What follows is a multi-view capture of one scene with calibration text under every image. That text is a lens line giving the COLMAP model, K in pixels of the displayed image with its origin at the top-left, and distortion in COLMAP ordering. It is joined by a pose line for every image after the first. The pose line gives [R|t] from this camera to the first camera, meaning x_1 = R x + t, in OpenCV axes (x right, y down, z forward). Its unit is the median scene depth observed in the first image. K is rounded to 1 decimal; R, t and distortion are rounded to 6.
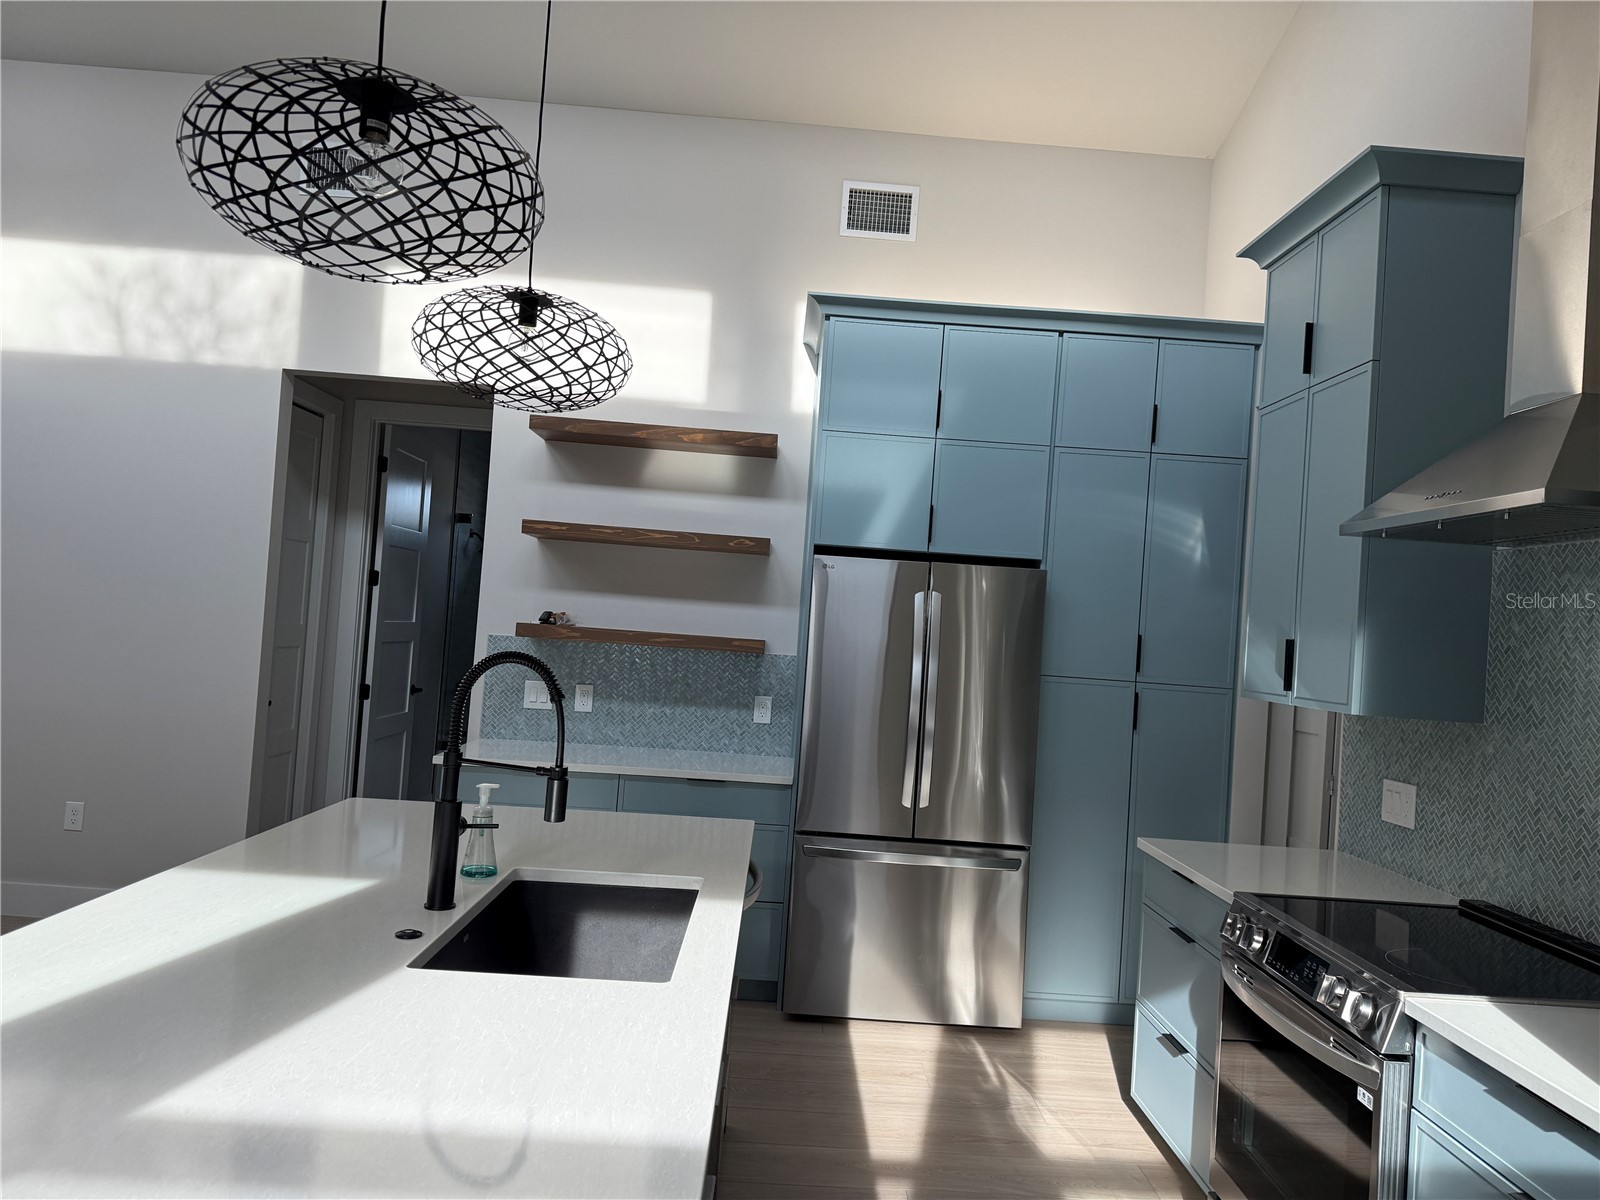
lens RADIAL K [[1097.1, 0, 800.0], [0, 1097.1, 600.0], [0, 0, 1]] dist [0.153447, -0.000786]
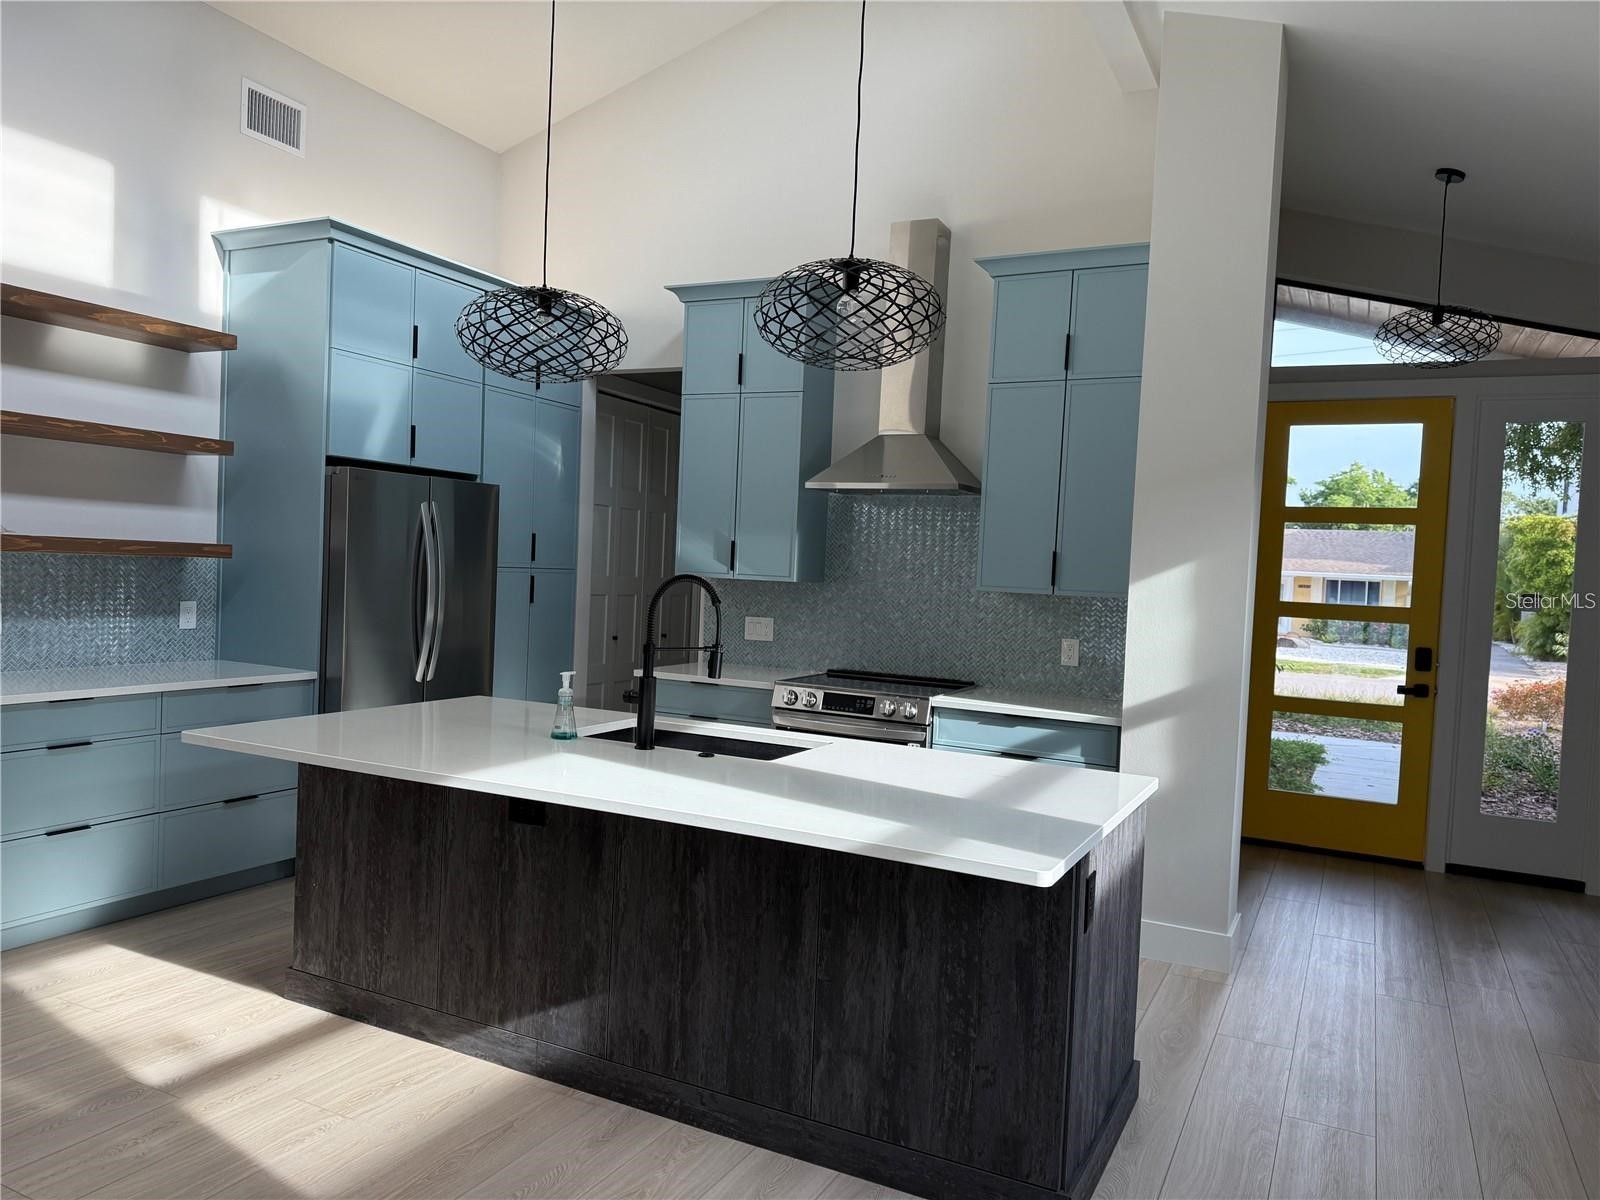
lens RADIAL K [[1131.7, 0, 800.0], [0, 1131.7, 600.0], [0, 0, 1]] dist [-0.004354, -0.000920]
pose [[0.500839, -0.076270, 0.862173, -0.708484], [-0.035831, 0.993429, 0.108696, -0.046880], [-0.864798, -0.085332, 0.494815, 0.044071]]
